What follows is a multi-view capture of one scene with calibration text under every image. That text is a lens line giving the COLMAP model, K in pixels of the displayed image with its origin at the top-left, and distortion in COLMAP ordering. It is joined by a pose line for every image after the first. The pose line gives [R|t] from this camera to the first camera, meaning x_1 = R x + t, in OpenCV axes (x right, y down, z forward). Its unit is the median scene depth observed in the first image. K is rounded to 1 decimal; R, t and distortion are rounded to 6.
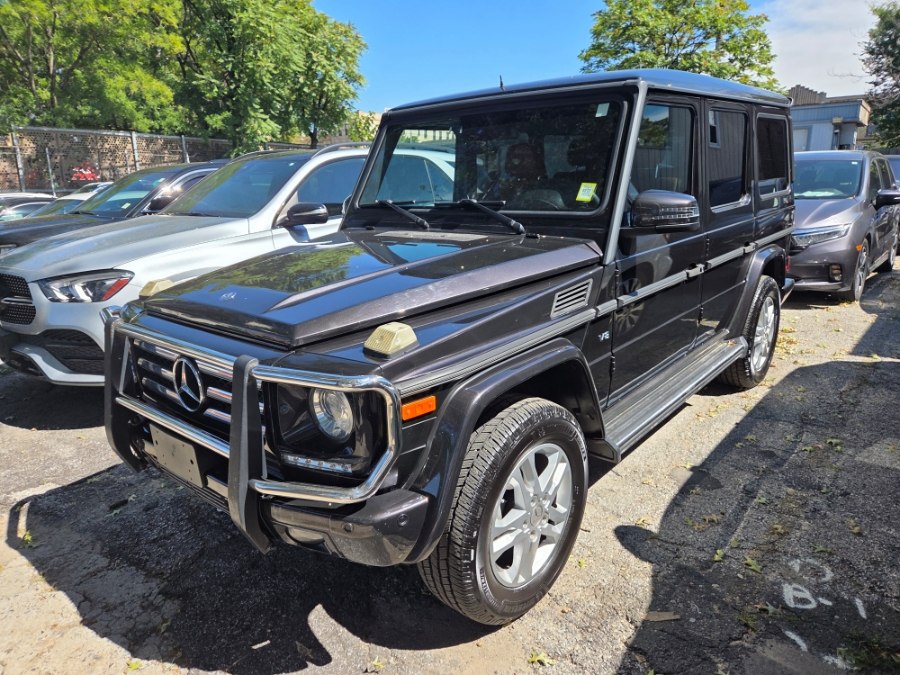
lens RADIAL K [[634.8, 0, 449.4], [0, 634.8, 337.9], [0, 0, 1]] dist [0.023488, -0.039536]
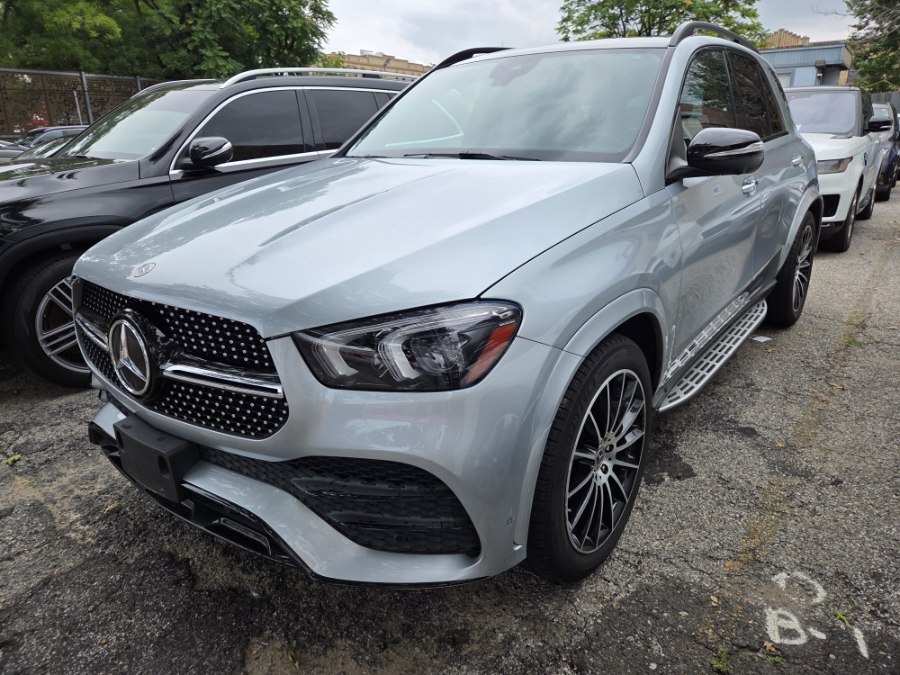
lens RADIAL K [[634.8, 0, 451.9], [0, 634.8, 336.6], [0, 0, 1]] dist [0.023488, -0.039536]
pose [[0.999384, -0.010535, 0.033480, 0.094829], [0.007995, 0.997144, 0.075102, -0.022335], [-0.034175, -0.074788, 0.996614, 0.217688]]
